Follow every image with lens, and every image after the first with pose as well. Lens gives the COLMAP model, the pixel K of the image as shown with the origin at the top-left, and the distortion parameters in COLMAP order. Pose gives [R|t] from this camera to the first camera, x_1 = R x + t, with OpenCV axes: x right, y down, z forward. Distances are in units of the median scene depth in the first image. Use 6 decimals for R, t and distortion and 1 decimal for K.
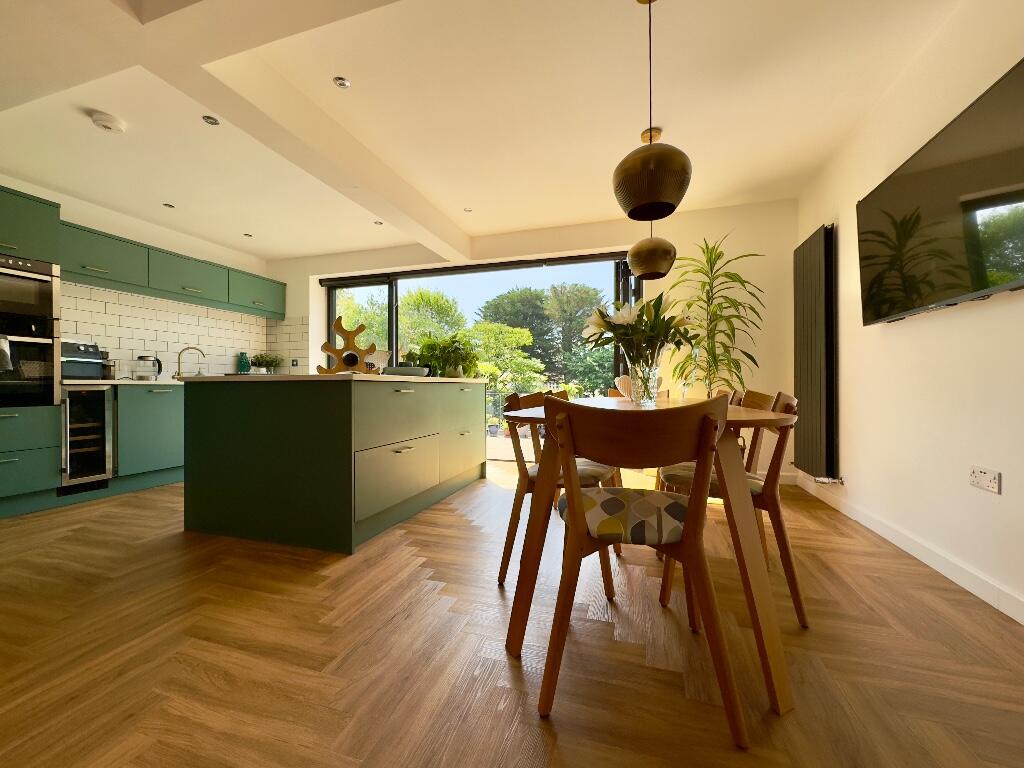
lens RADIAL K [[409.6, 0, 507.3], [0, 409.6, 381.5], [0, 0, 1]] dist [-0.001621, -0.000503]
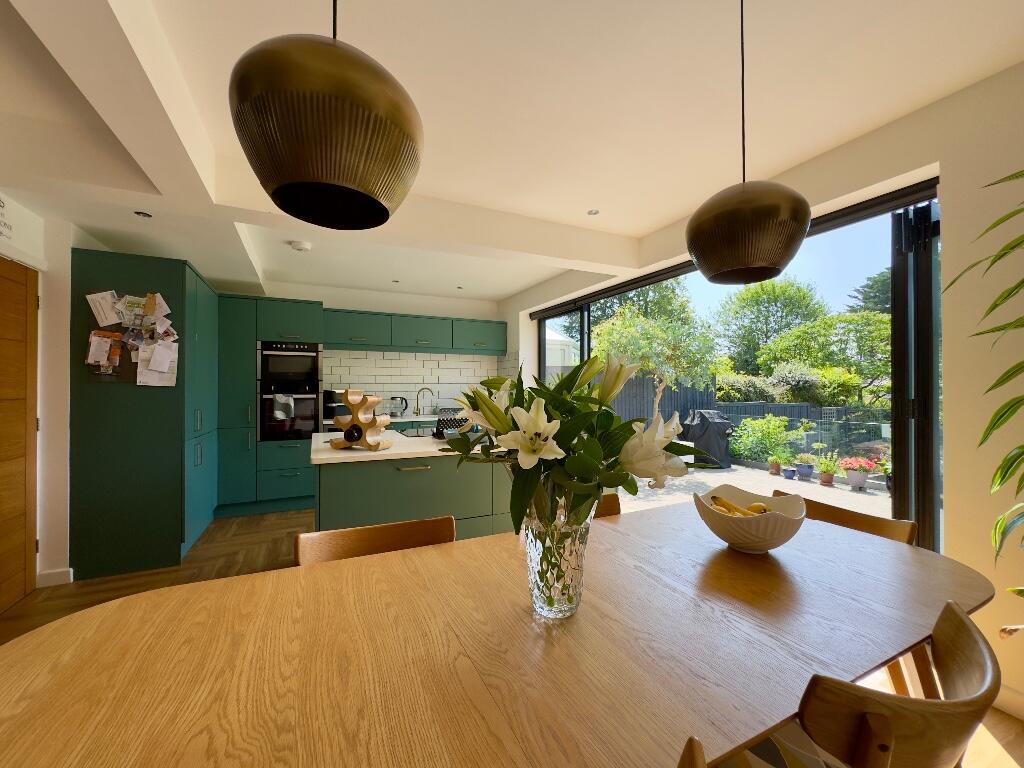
lens RADIAL K [[409.6, 0, 507.3], [0, 409.6, 384.1], [0, 0, 1]] dist [-0.001621, -0.000503]
pose [[0.689158, -0.008549, -0.724560, 0.250296], [0.008755, 0.999956, -0.003471, -0.072168], [0.724558, -0.003952, 0.689203, 0.260103]]
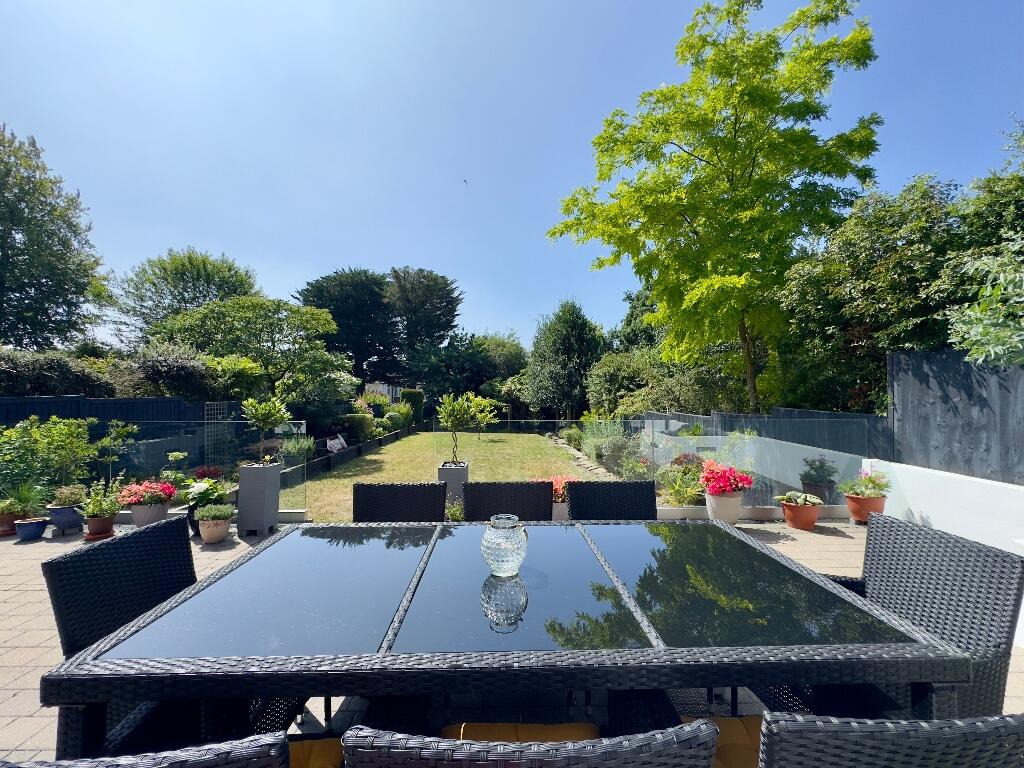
lens RADIAL K [[409.6, 0, 517.9], [0, 409.6, 384.8], [0, 0, 1]] dist [-0.001621, -0.000503]
pose [[0.938644, 0.001420, 0.344884, 0.446776], [-0.002531, 0.999993, 0.002772, -0.019487], [-0.344878, -0.003475, 0.938641, 0.981867]]
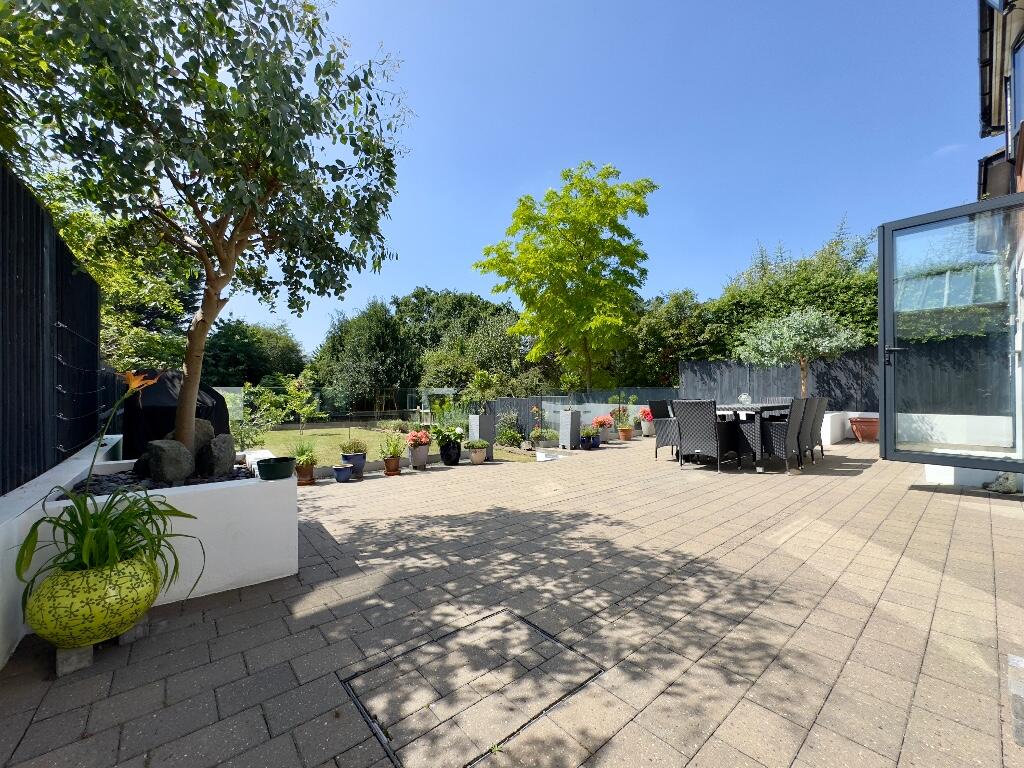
lens RADIAL K [[409.6, 0, 512.0], [0, 409.6, 386.2], [0, 0, 1]] dist [-0.001621, -0.000503]
pose [[0.520465, 0.004948, 0.853868, -0.666293], [-0.008831, 0.999961, -0.000412, 0.045623], [-0.853837, -0.007325, 0.520489, 1.161782]]
